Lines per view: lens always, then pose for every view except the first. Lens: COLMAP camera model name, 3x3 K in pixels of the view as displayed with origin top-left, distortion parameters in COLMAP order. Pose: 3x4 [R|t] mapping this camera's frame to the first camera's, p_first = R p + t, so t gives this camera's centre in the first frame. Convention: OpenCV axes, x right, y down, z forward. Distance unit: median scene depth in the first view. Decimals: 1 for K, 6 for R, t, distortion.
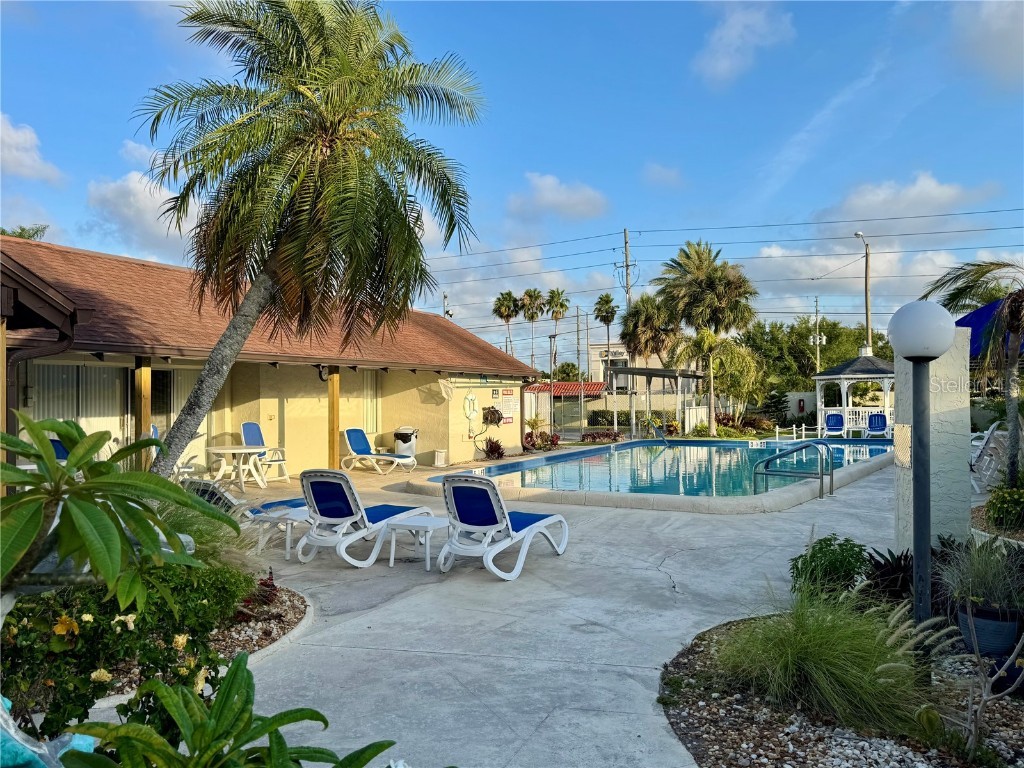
lens RADIAL K [[775.0, 0, 512.0], [0, 775.0, 384.0], [0, 0, 1]] dist [-0.000221, -0.000146]
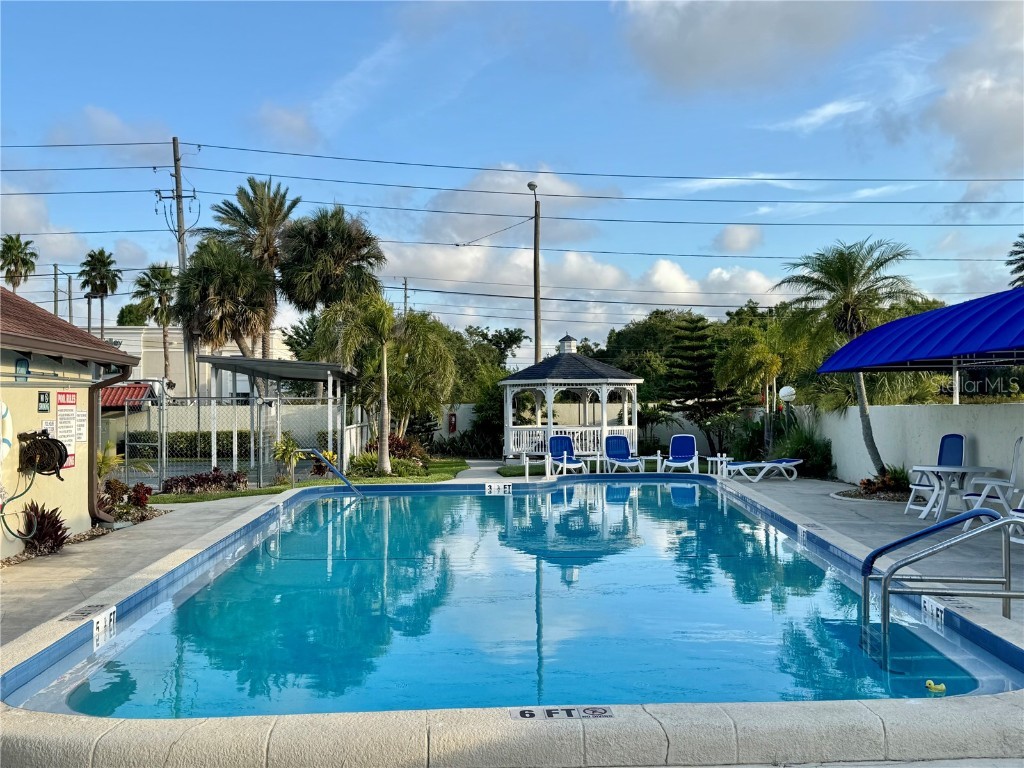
lens RADIAL K [[936.6, 0, 512.0], [0, 936.6, 384.0], [0, 0, 1]] dist [0.001248, 0.000528]
pose [[0.817075, 0.018952, 0.576220, -0.068409], [-0.012908, 0.999810, -0.014580, 0.004474], [-0.576387, 0.004475, 0.817165, 0.260724]]
